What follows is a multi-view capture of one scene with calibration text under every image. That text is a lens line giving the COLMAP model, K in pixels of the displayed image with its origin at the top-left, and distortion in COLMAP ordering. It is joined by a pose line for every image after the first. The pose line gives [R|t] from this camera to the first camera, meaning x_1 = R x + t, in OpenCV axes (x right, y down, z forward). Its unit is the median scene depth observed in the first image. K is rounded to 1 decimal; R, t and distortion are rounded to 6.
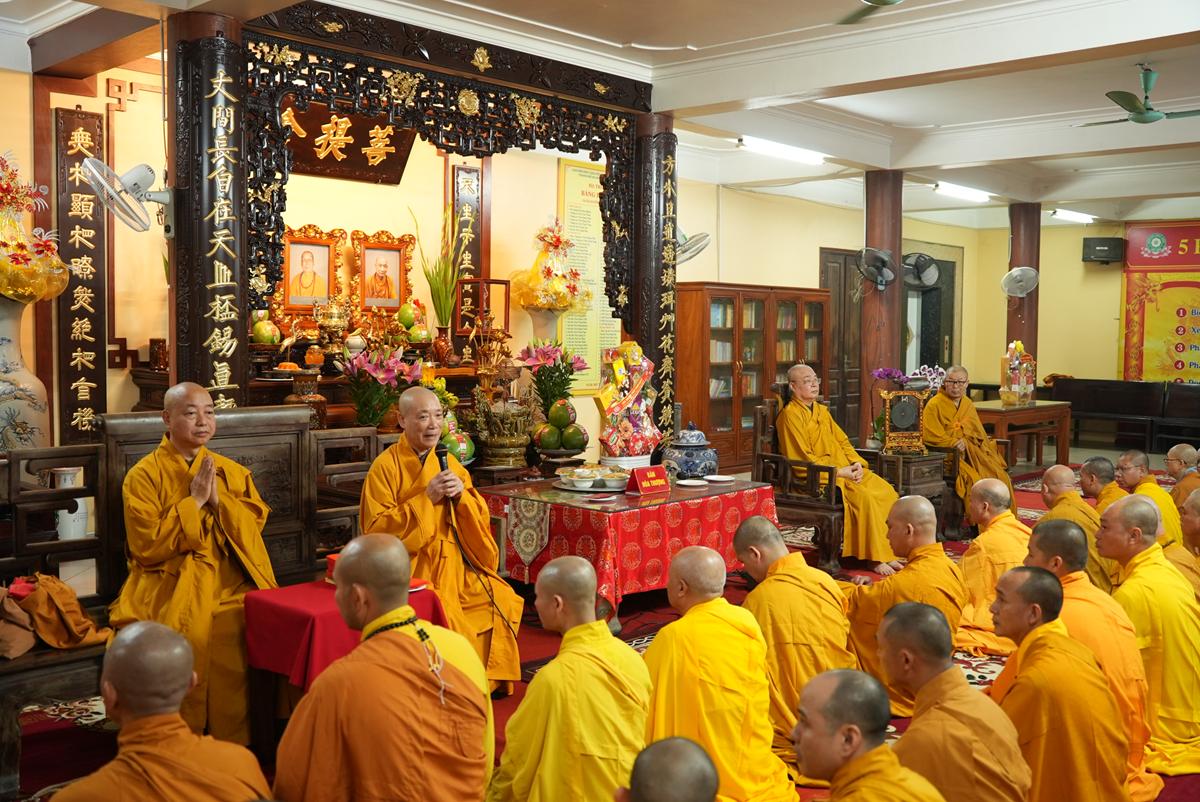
lens RADIAL K [[1136.4, 0, 603.4], [0, 1136.4, 397.5], [0, 0, 1]] dist [-0.058305, 0.000000]
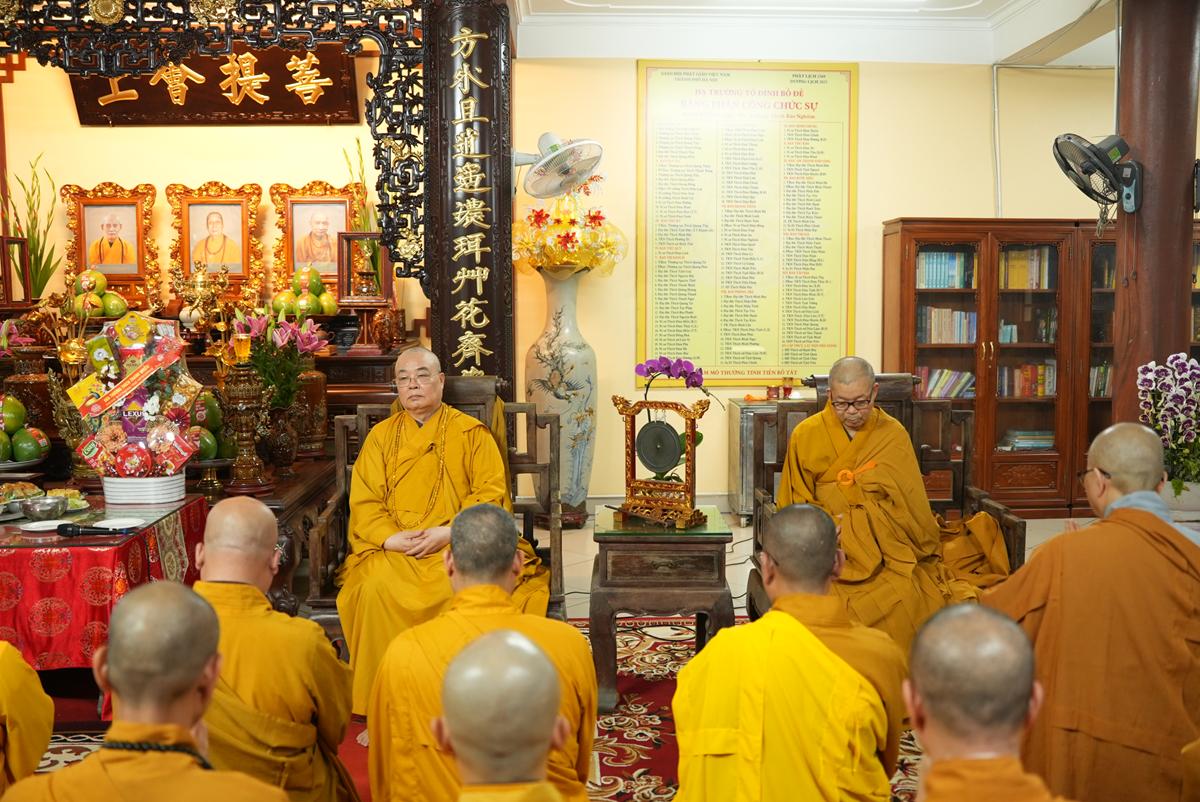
lens RADIAL K [[1136.4, 0, 601.0], [0, 1136.4, 401.2], [0, 0, 1]] dist [-0.058305, 0.000000]
pose [[0.715626, 0.045463, -0.697002, 0.574183], [-0.029199, 0.998954, 0.035180, -0.021887], [0.697873, -0.004824, 0.716206, 0.580543]]
